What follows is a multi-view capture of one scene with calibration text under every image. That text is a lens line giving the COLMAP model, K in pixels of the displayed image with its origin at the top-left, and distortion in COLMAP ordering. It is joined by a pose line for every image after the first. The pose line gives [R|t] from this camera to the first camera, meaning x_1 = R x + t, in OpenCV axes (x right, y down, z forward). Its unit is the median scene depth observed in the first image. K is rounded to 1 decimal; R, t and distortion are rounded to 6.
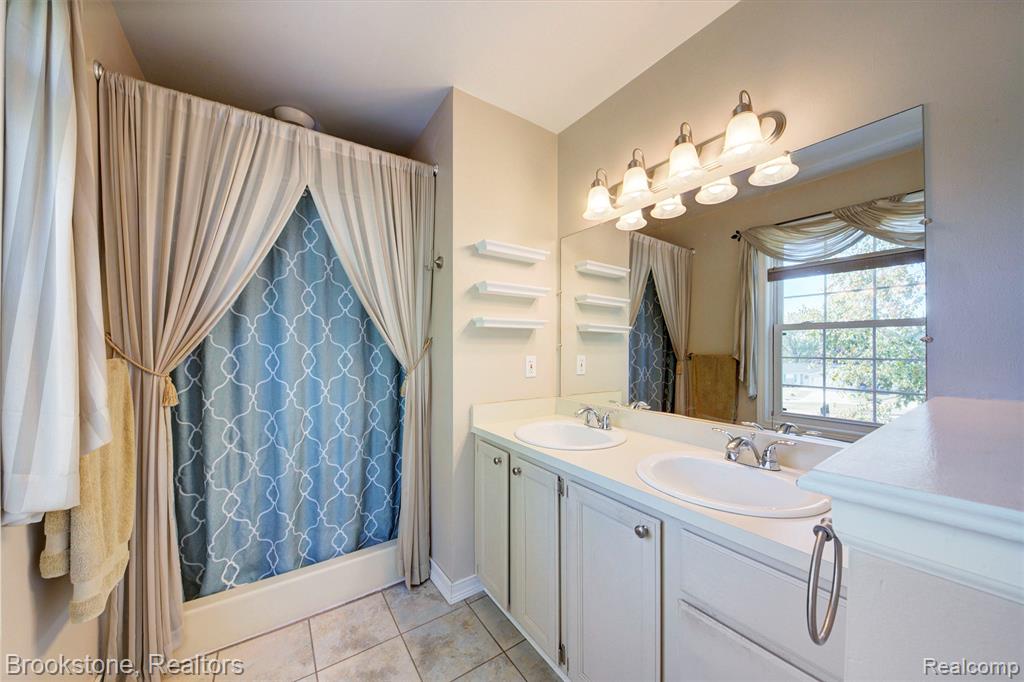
lens RADIAL K [[352.5, 0, 512.3], [0, 352.5, 345.5], [0, 0, 1]] dist [0.012131, -0.006756]
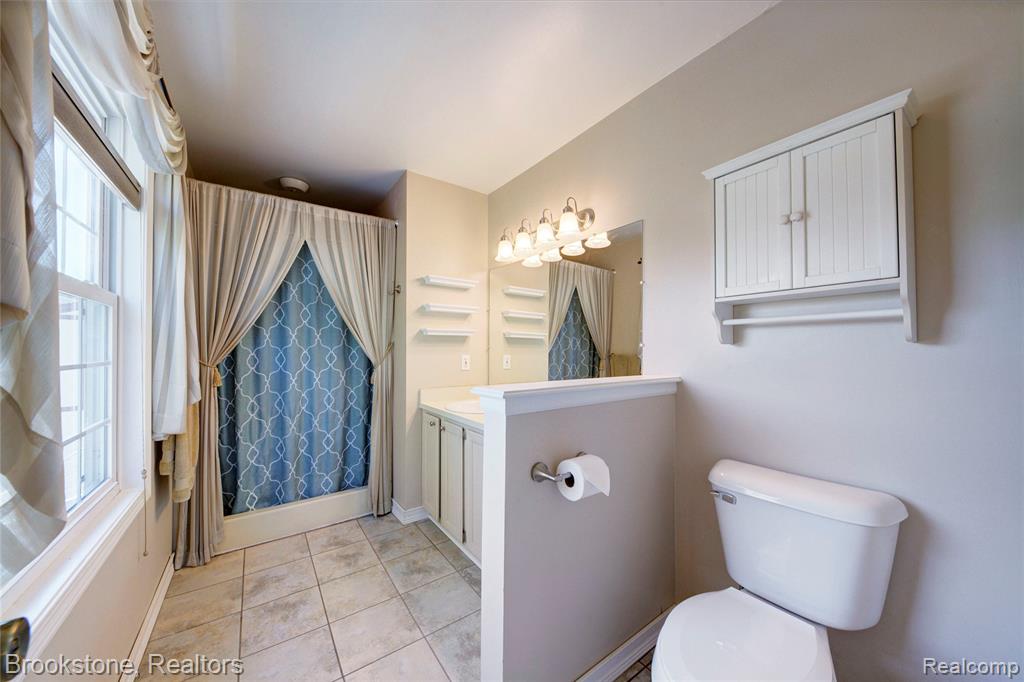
lens RADIAL K [[352.5, 0, 512.3], [0, 352.5, 345.5], [0, 0, 1]] dist [0.012131, -0.006756]
pose [[0.999620, 0.000956, 0.027561, 0.230073], [-0.000863, 0.999994, -0.003381, -0.004368], [-0.027564, 0.003356, 0.999614, -0.468155]]
